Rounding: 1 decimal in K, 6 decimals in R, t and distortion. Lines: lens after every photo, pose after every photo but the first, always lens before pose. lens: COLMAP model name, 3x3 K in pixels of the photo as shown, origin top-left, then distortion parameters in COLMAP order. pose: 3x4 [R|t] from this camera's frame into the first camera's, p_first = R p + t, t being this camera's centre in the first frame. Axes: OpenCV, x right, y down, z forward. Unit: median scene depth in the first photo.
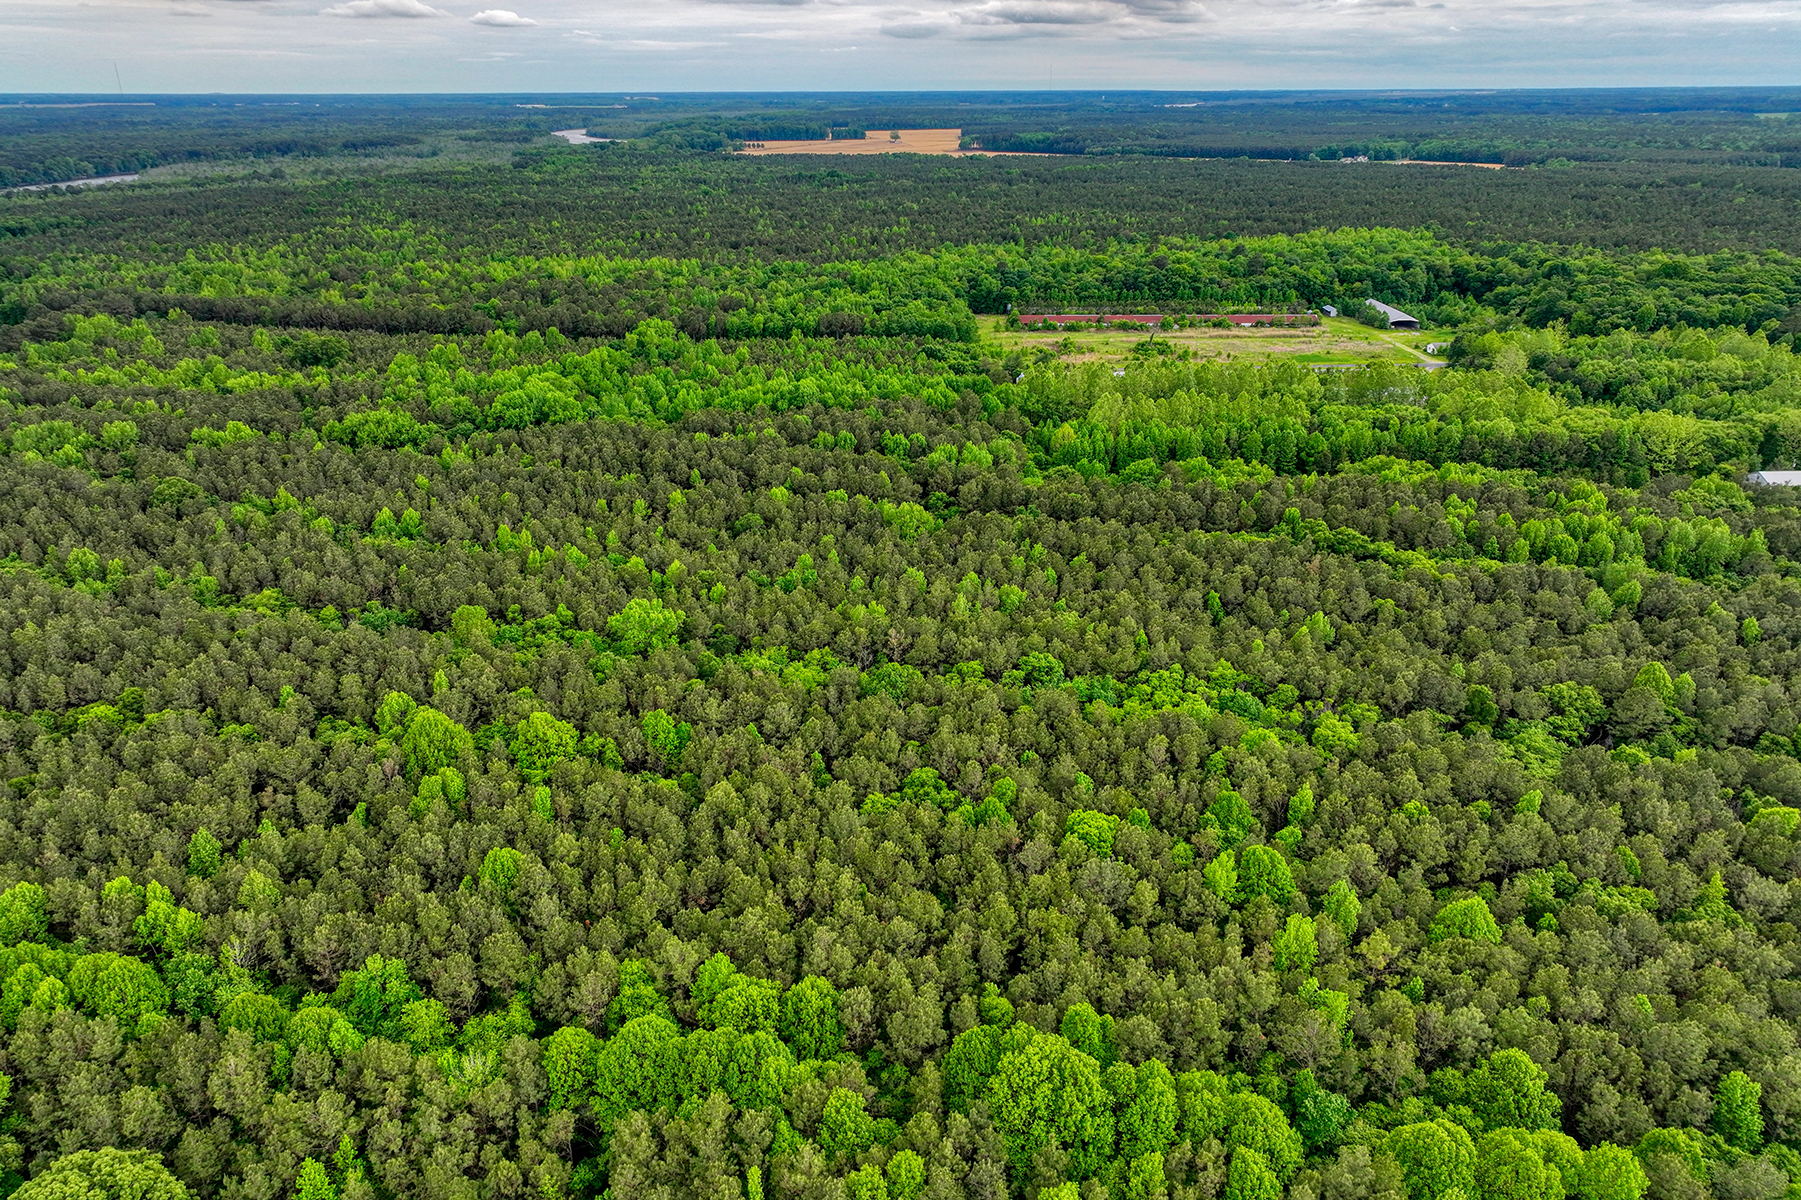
lens RADIAL K [[1250.9, 0, 897.1], [0, 1250.9, 601.1], [0, 0, 1]] dist [-0.003931, 0.007449]
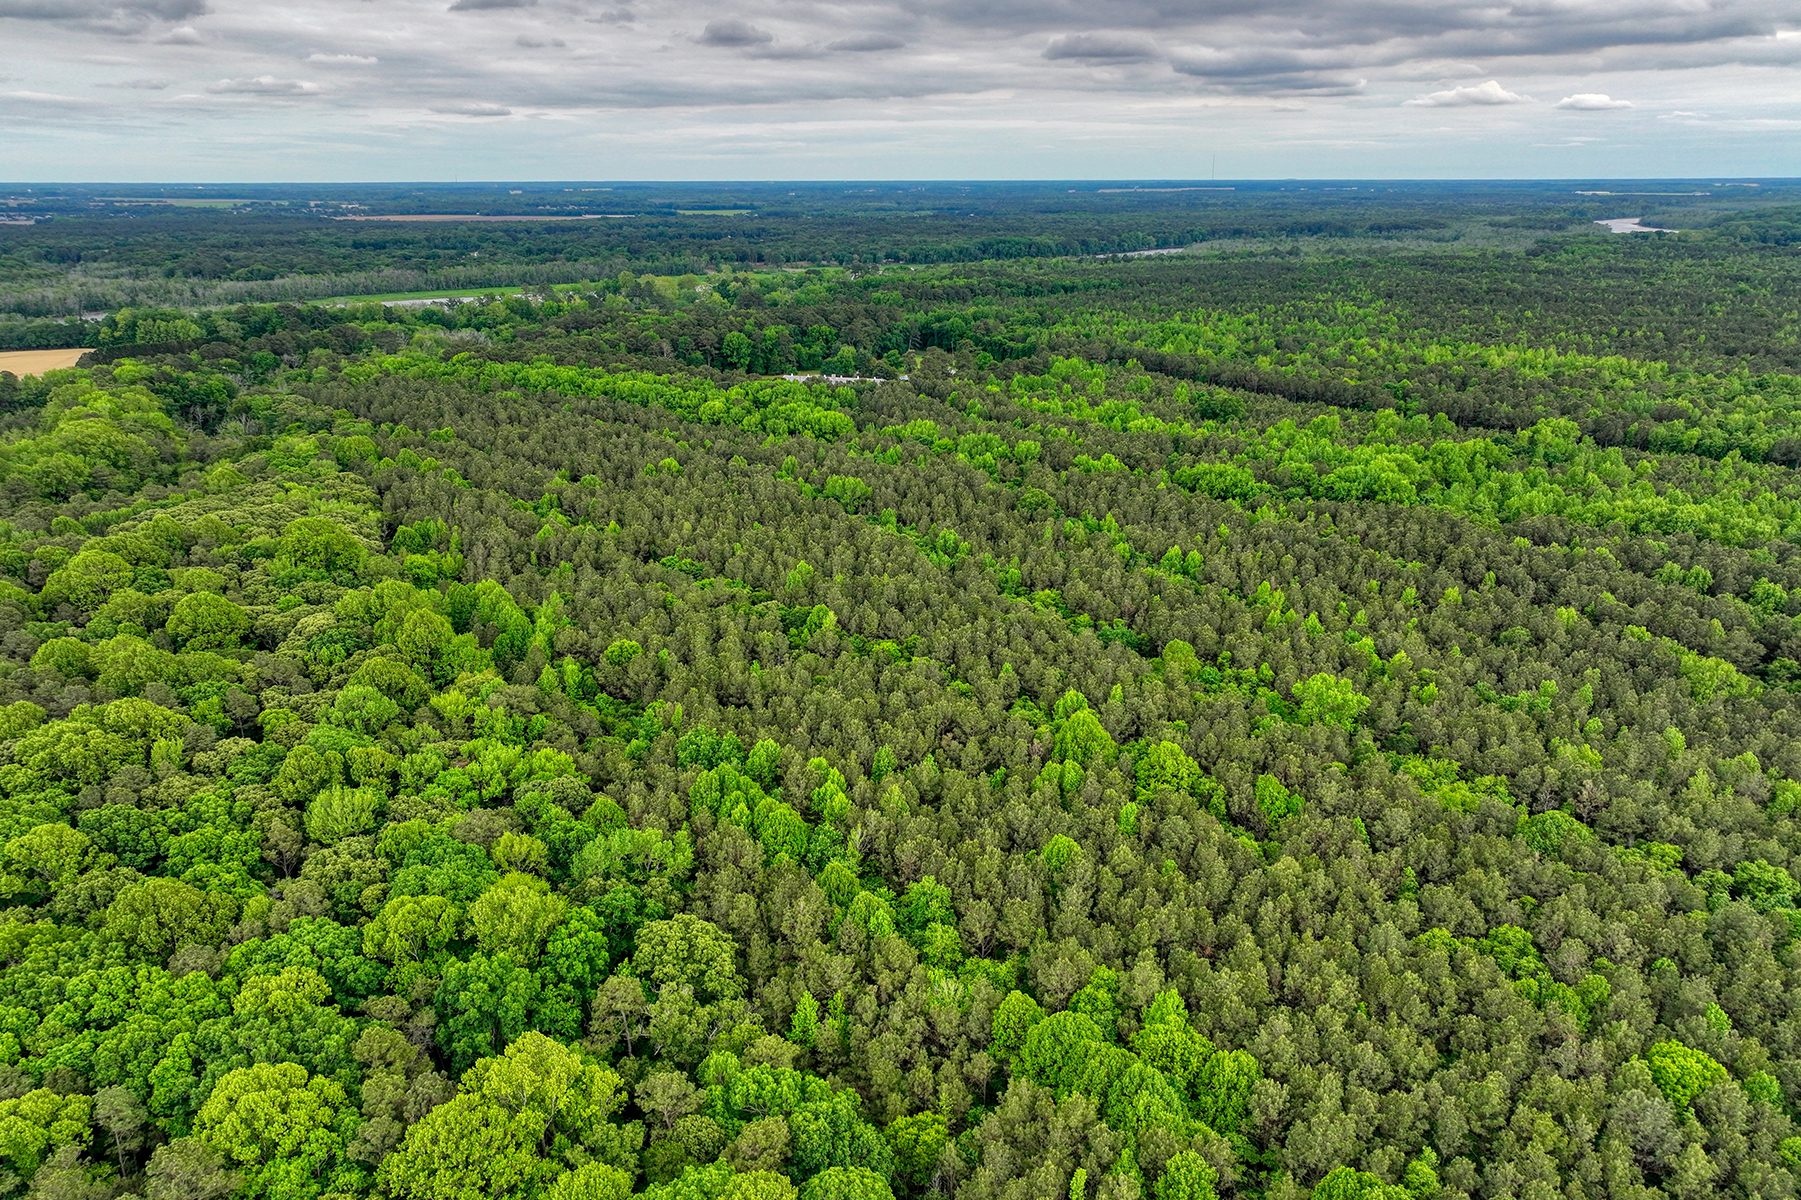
lens RADIAL K [[1250.9, 0, 897.4], [0, 1250.9, 599.0], [0, 0, 1]] dist [-0.003931, 0.007449]
pose [[0.729180, 0.218795, -0.648403, 0.142108], [-0.258491, 0.965377, 0.035060, -0.004384], [0.633624, 0.142042, 0.760490, 0.012392]]
